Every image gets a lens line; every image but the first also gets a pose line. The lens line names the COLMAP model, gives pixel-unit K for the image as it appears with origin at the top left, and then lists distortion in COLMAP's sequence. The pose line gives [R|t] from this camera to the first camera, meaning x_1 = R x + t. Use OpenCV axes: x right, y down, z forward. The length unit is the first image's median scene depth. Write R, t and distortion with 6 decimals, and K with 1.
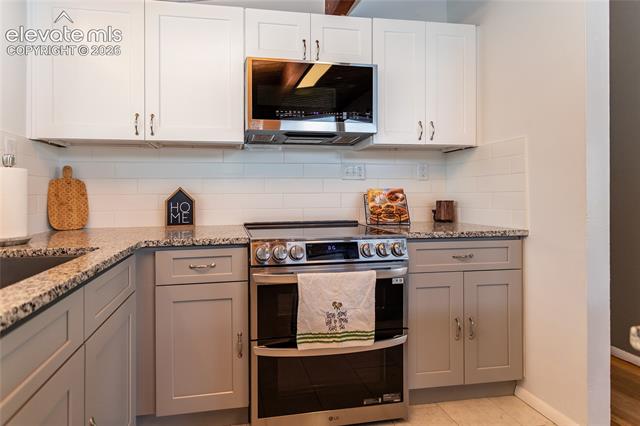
lens RADIAL K [[323.3, 0, 272.9], [0, 323.3, 196.4], [0, 0, 1]] dist [0.002236, 0.000231]
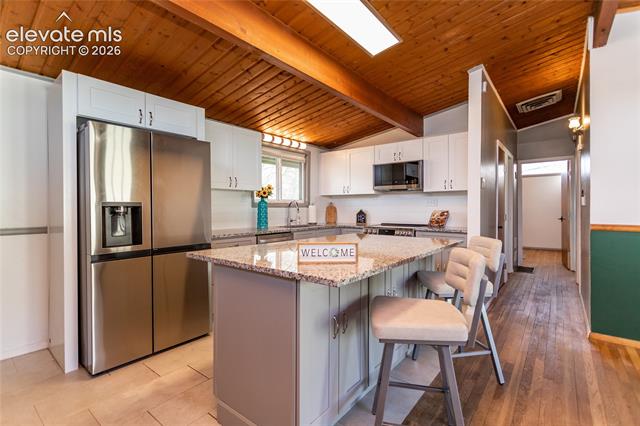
lens RADIAL K [[302.7, 0, 326.8], [0, 302.7, 211.7], [0, 0, 1]] dist [0.000282, 0.000078]
pose [[0.694792, 0.013897, -0.719076, 1.410250], [-0.005738, 0.999889, 0.013780, -0.043352], [0.719188, -0.005448, 0.694795, -1.046312]]
